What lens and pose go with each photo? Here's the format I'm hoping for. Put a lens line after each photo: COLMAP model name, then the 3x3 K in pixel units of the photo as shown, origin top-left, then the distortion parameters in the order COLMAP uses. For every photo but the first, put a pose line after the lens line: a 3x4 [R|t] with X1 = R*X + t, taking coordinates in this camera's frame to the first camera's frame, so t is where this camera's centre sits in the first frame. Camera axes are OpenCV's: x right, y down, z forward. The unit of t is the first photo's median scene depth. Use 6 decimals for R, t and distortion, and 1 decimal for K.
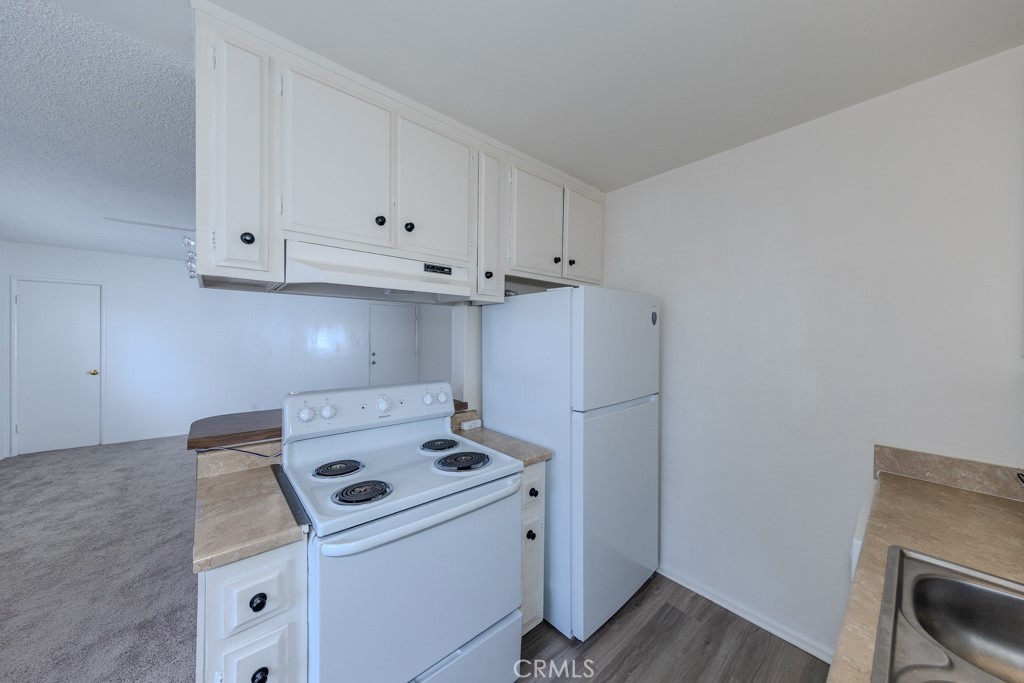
lens RADIAL K [[353.2, 0, 515.3], [0, 353.2, 339.1], [0, 0, 1]] dist [0.000206, 0.000067]
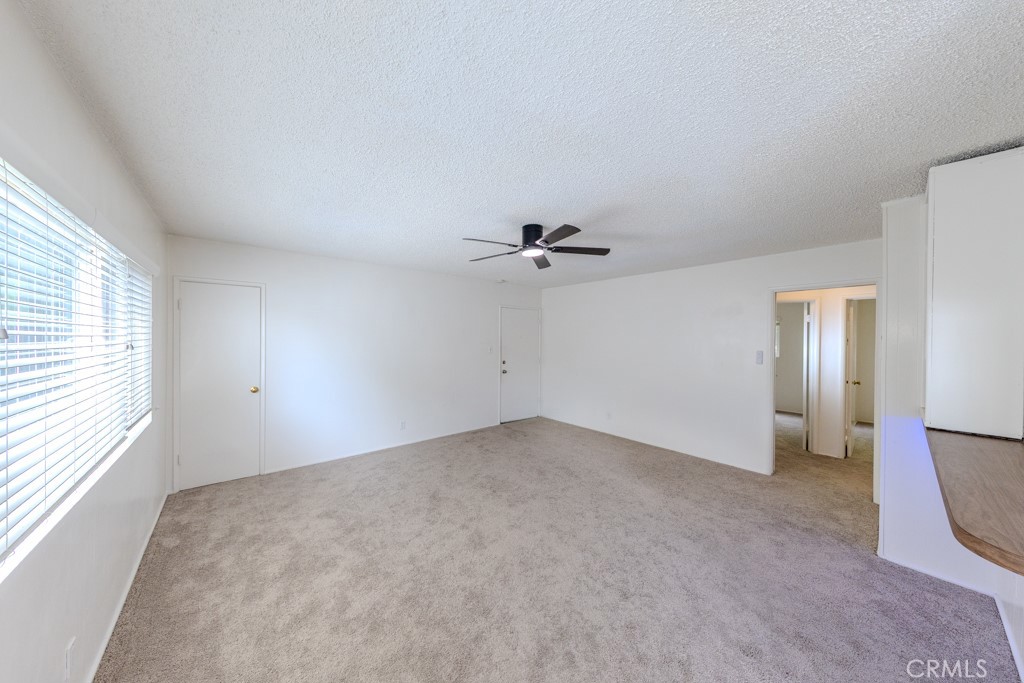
lens RADIAL K [[339.9, 0, 512.8], [0, 339.9, 339.1], [0, 0, 1]] dist [0.006660, 0.000001]
pose [[0.999872, -0.004006, -0.015466, -1.309363], [0.003976, 0.999990, -0.002006, -0.055289], [0.015474, 0.001944, 0.999878, 0.439989]]
